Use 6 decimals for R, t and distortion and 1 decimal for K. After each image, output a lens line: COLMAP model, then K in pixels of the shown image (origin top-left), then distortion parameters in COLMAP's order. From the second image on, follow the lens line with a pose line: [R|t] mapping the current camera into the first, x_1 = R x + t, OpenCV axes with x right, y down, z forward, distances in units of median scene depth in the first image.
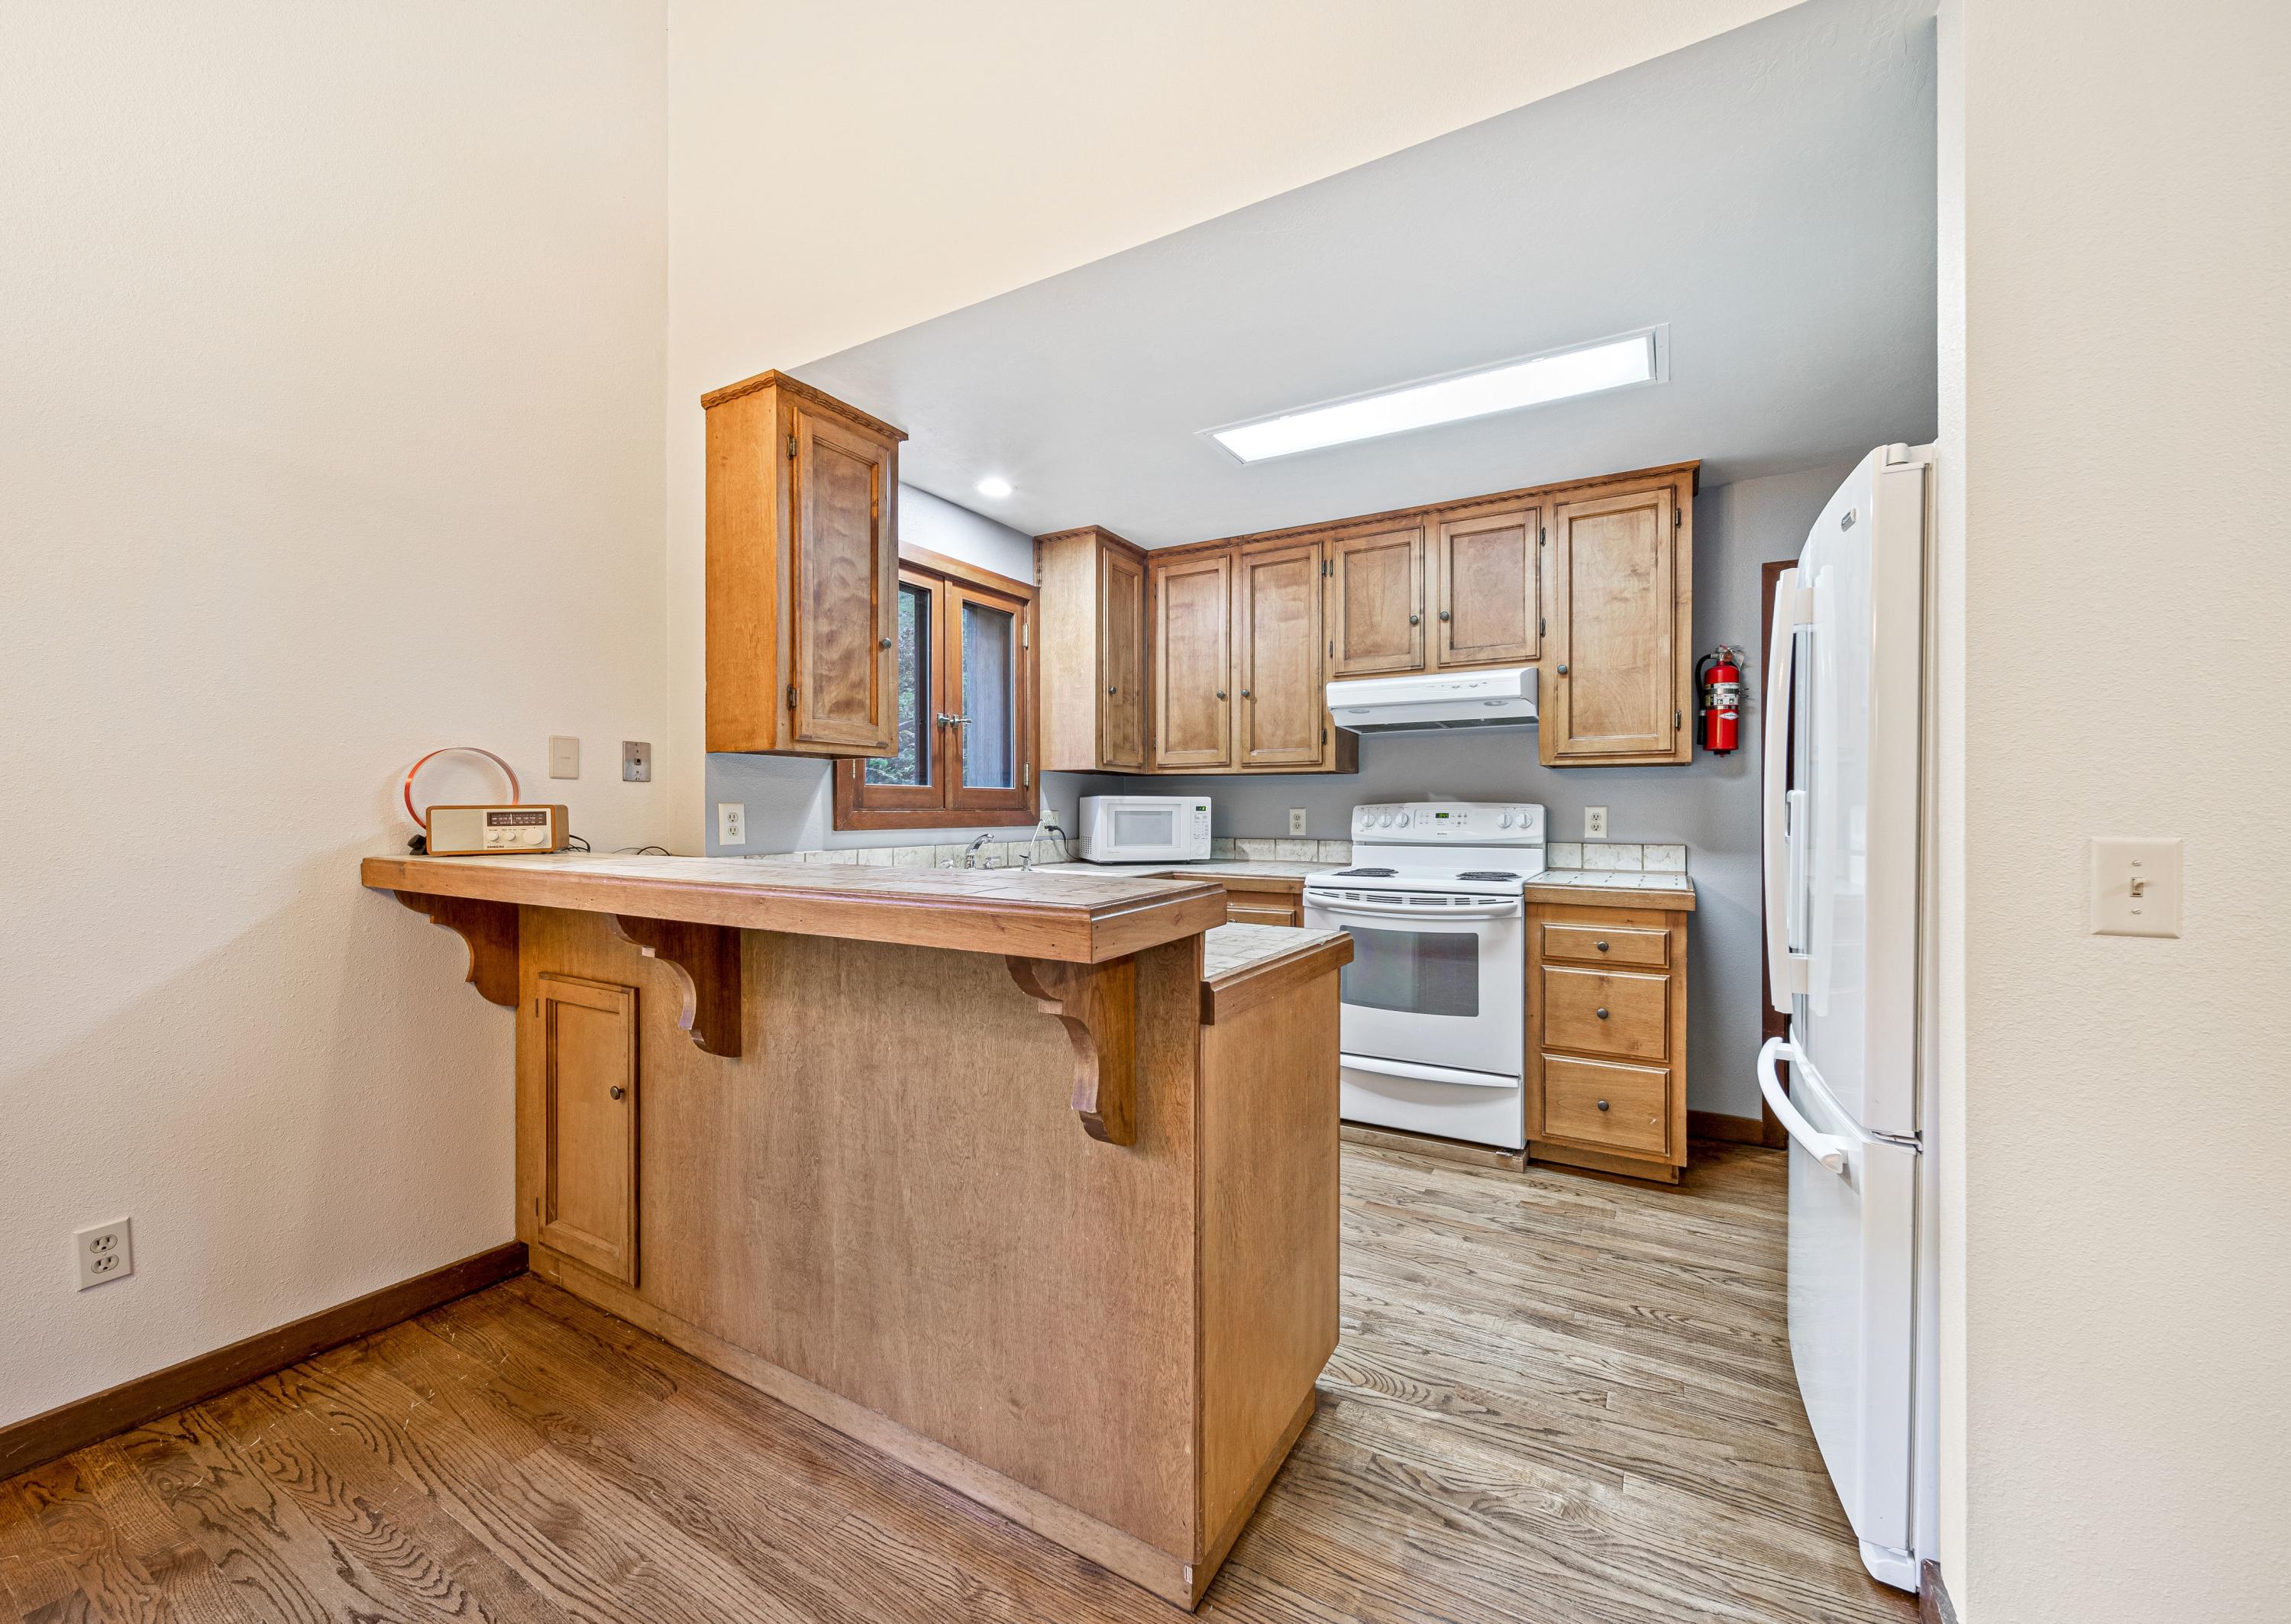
lens RADIAL K [[891.6, 0, 1191.7], [0, 891.6, 808.4], [0, 0, 1]] dist [0.000728, 0.000062]
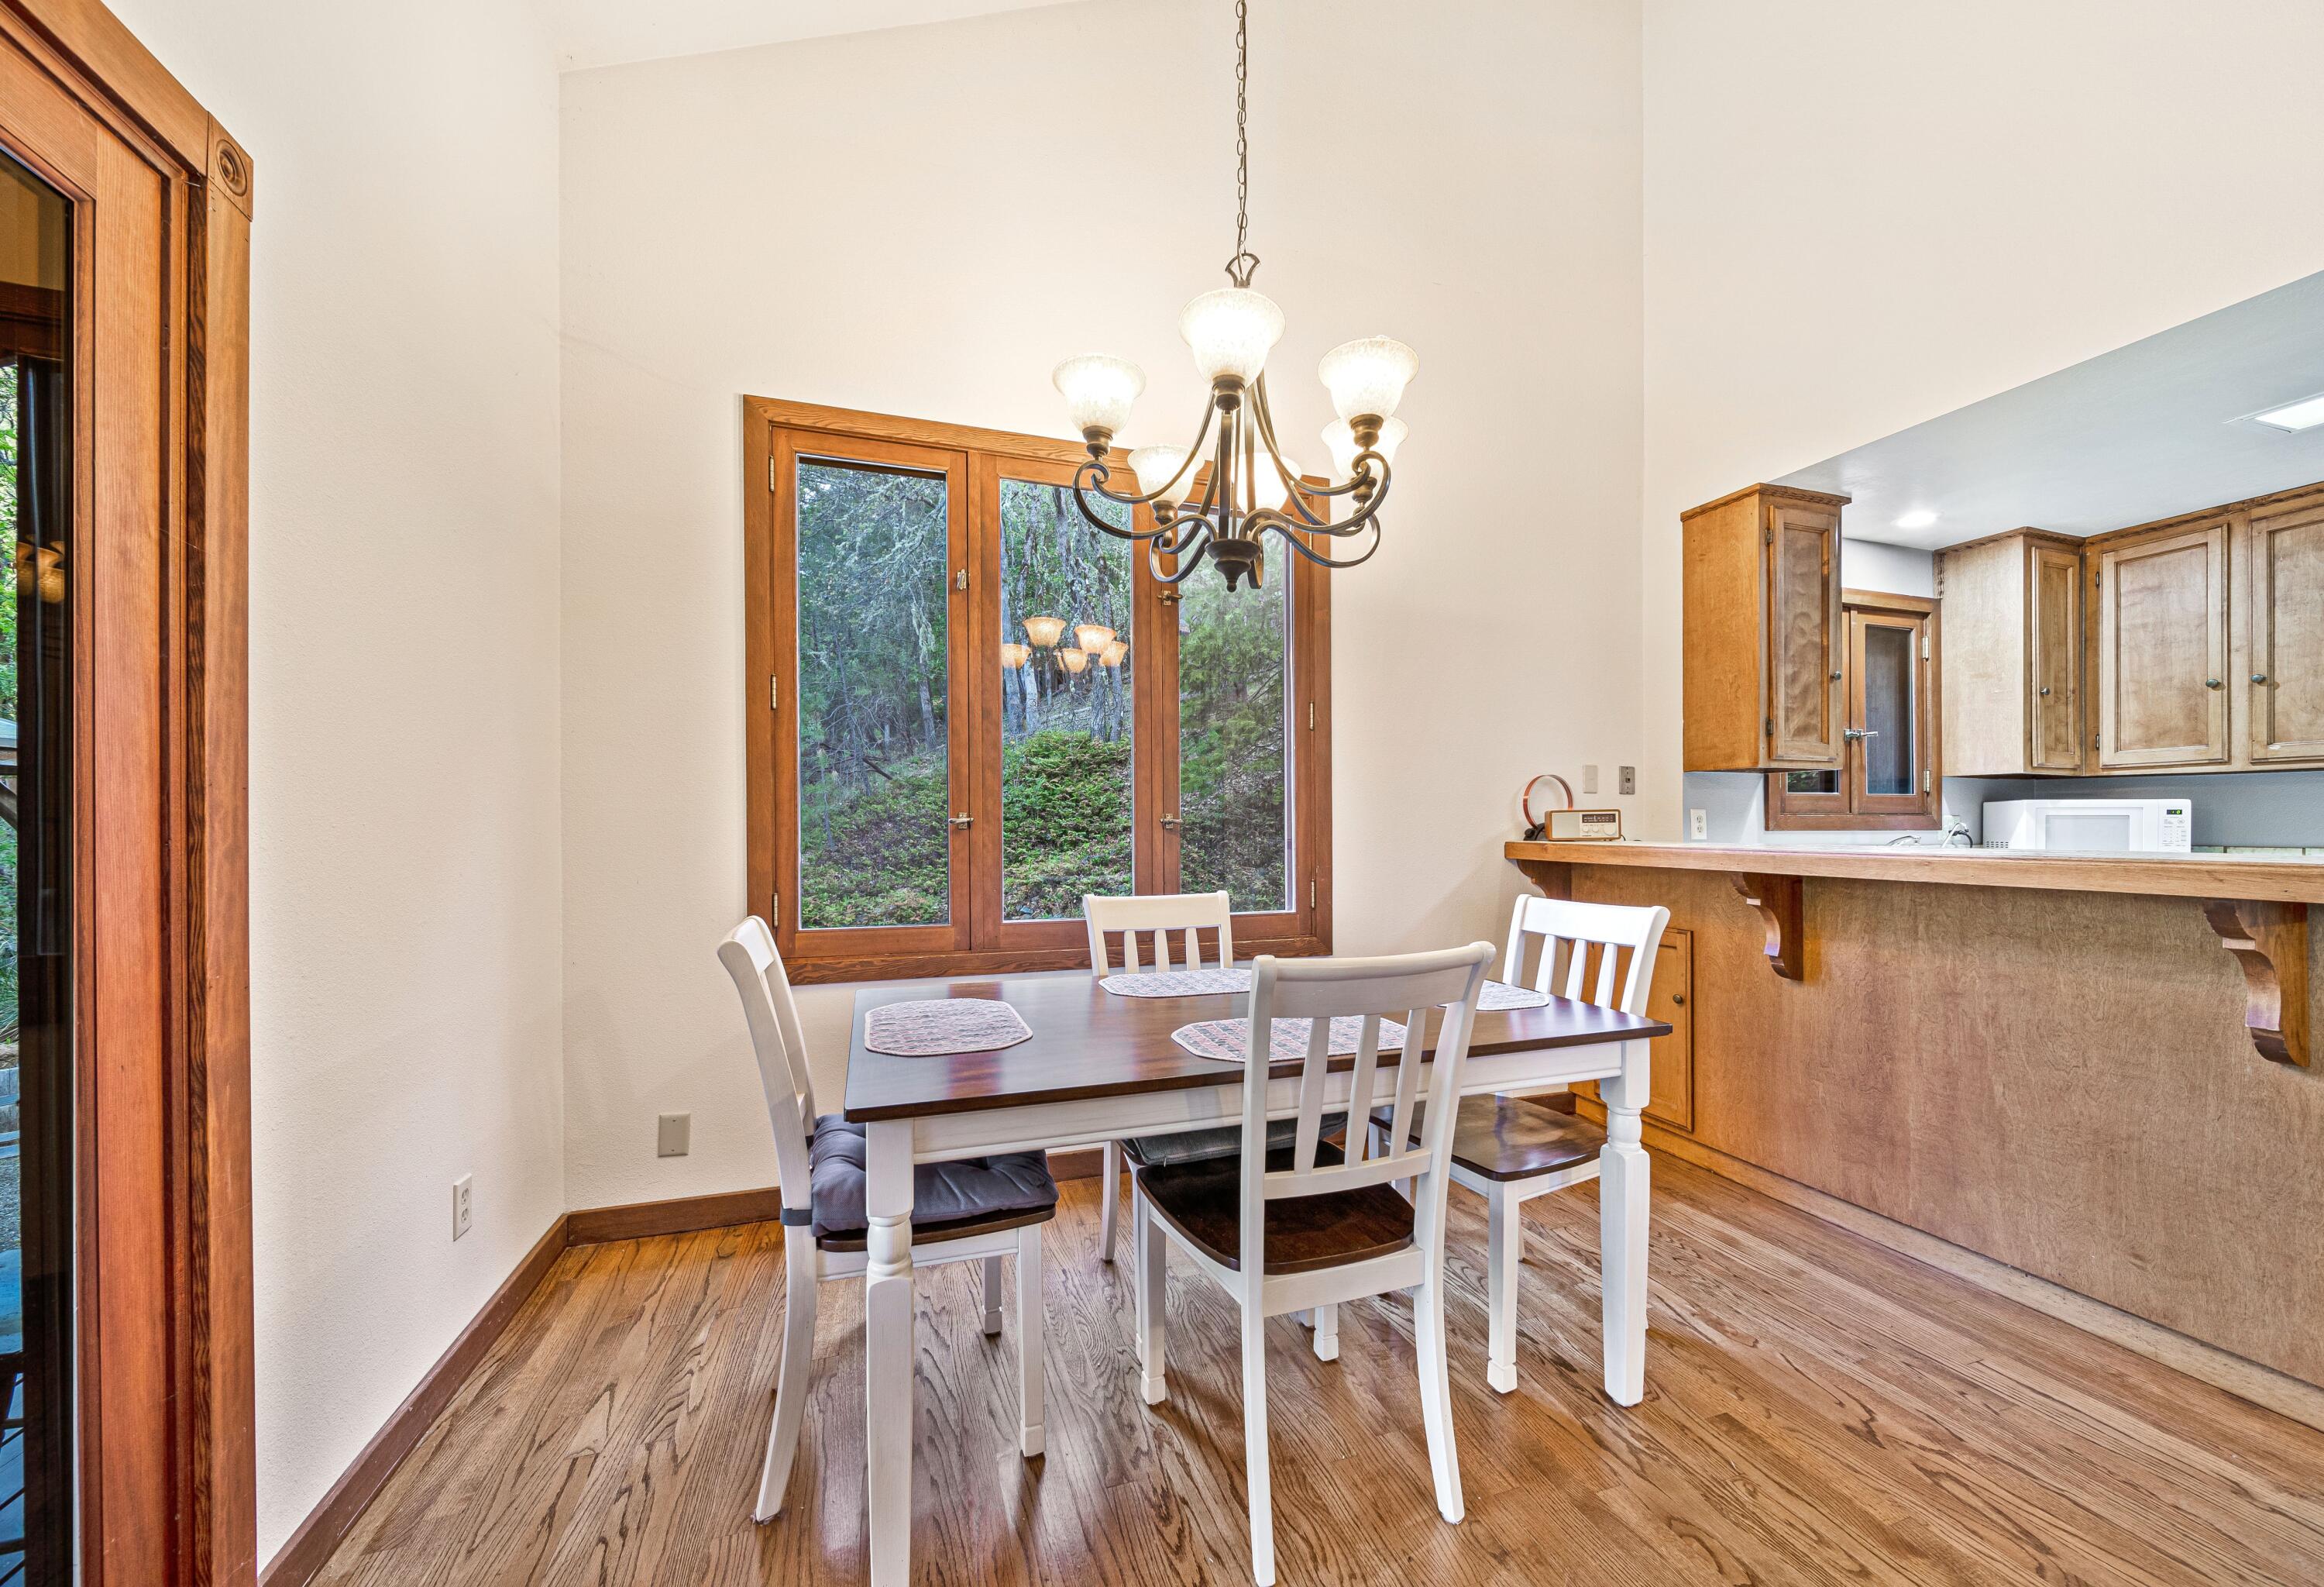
lens RADIAL K [[865.0, 0, 1170.4], [0, 865.0, 826.0], [0, 0, 1]] dist [-0.001874, -0.000859]
pose [[0.731722, -0.001126, -0.681602, -0.184505], [0.002466, 0.999996, 0.000995, 0.014734], [0.681599, -0.002409, 0.731722, -0.435970]]
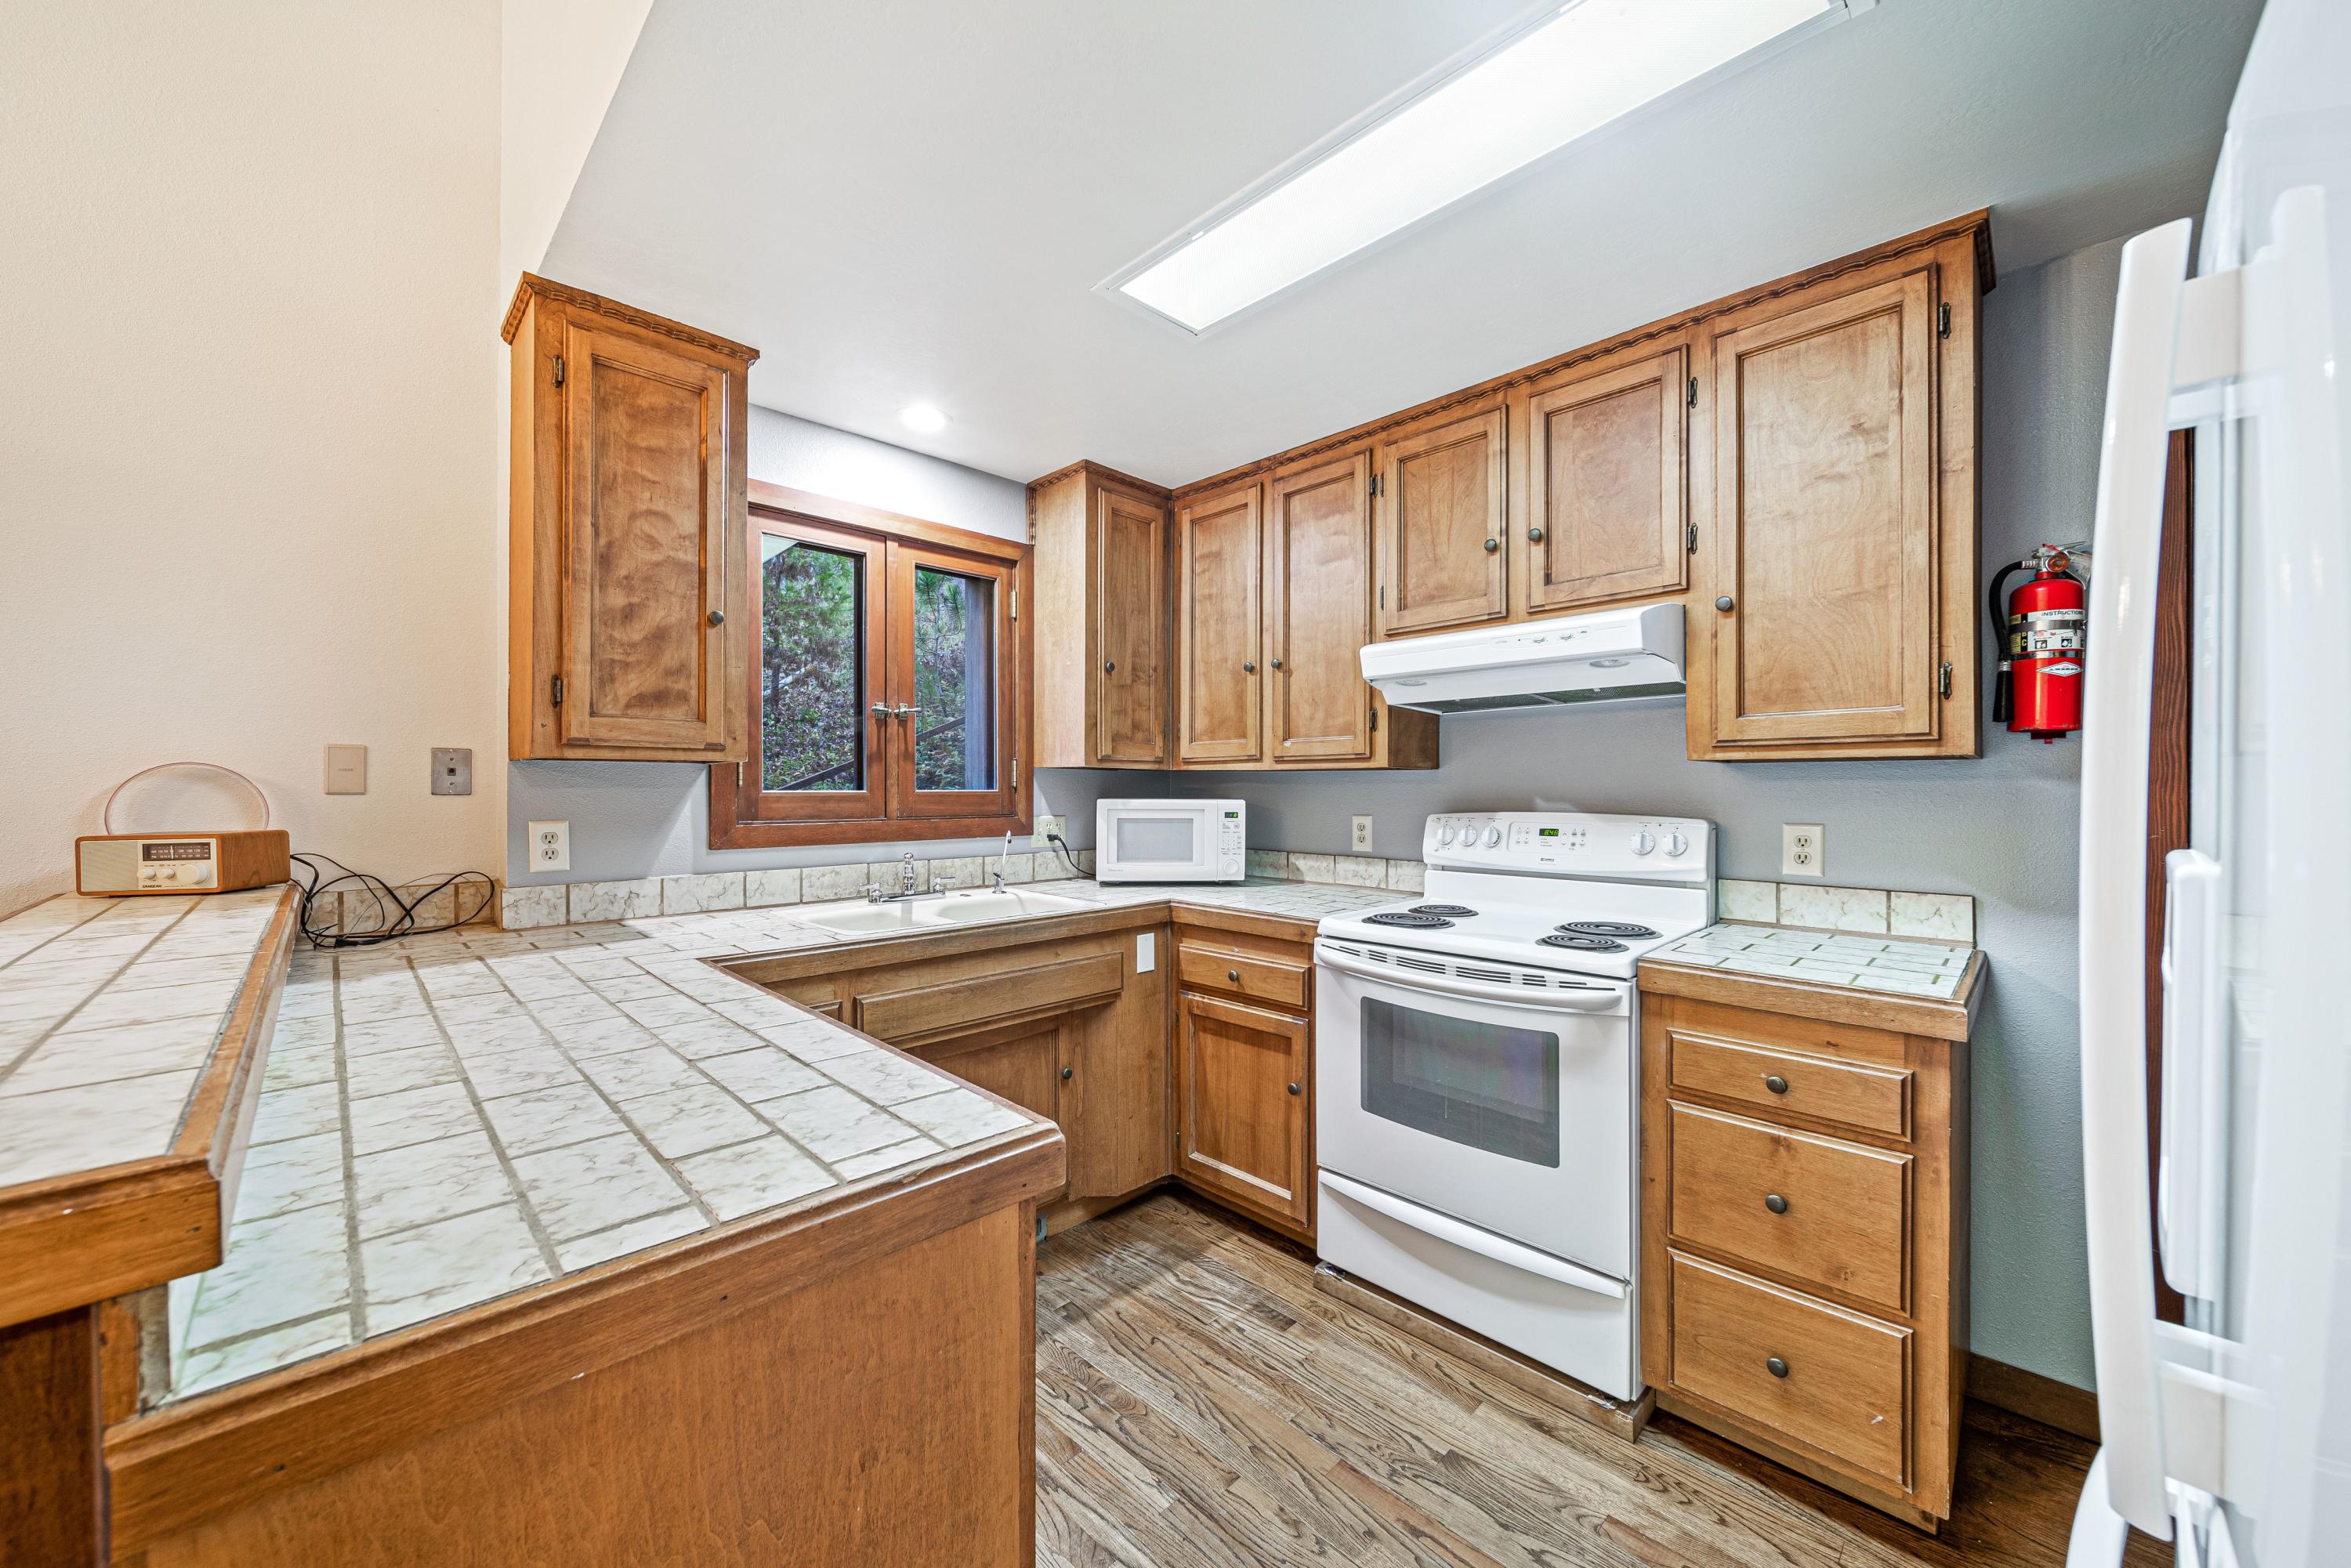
lens RADIAL K [[879.9, 0, 1175.5], [0, 879.9, 784.0], [0, 0, 1]] dist [-0.000471, -0.000324]
pose [[0.960512, -0.001493, -0.278236, 0.233605], [0.000645, 0.999995, -0.003140, -0.032228], [0.278239, 0.002836, 0.960508, 0.333625]]
